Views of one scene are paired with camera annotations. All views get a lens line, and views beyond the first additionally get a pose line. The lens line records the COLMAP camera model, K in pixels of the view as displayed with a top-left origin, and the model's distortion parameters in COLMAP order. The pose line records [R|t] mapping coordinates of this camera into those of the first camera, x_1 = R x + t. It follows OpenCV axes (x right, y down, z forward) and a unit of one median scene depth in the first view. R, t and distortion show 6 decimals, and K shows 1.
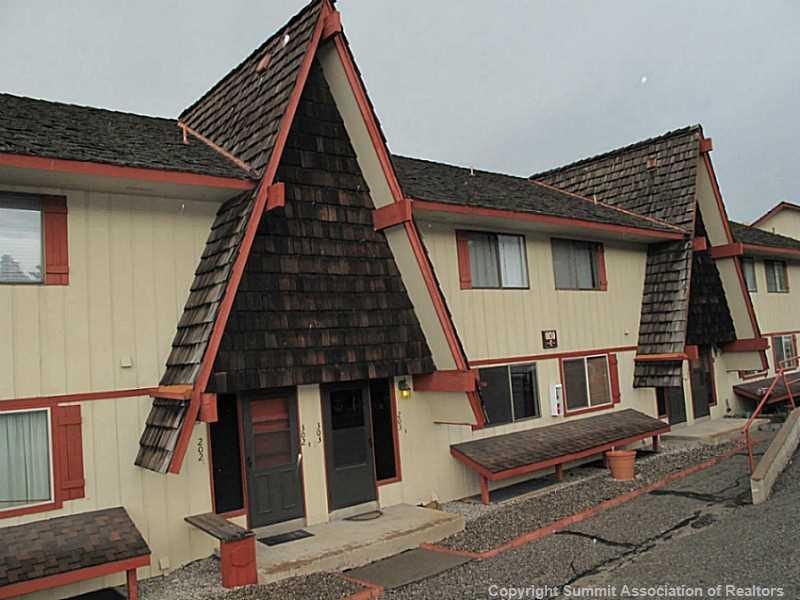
lens RADIAL K [[674.4, 0, 404.9], [0, 674.4, 296.8], [0, 0, 1]] dist [-0.153932, 0.132316]
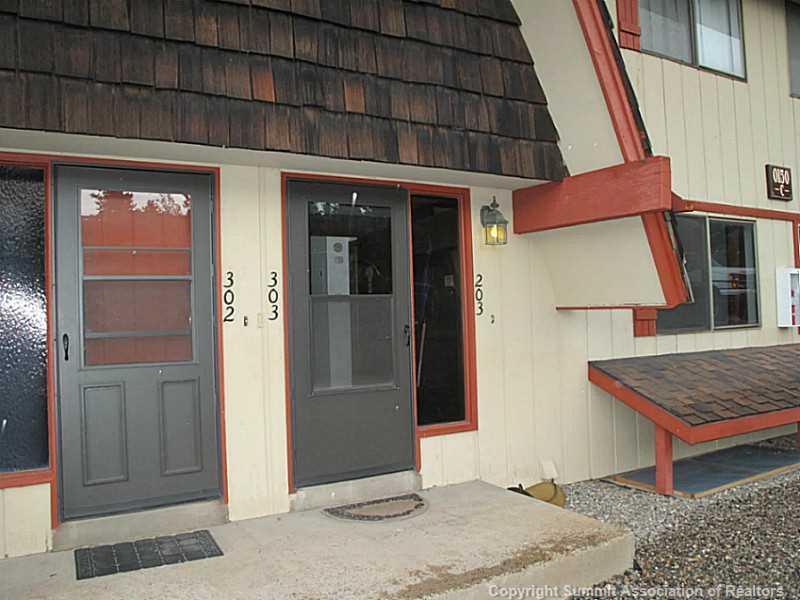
lens RADIAL K [[674.4, 0, 404.9], [0, 674.4, 296.8], [0, 0, 1]] dist [-0.153932, 0.132316]
pose [[0.986222, 0.043178, -0.159692, 0.014683], [-0.031947, 0.996876, 0.072239, 0.157899], [0.162312, -0.066142, 0.984520, 0.562606]]
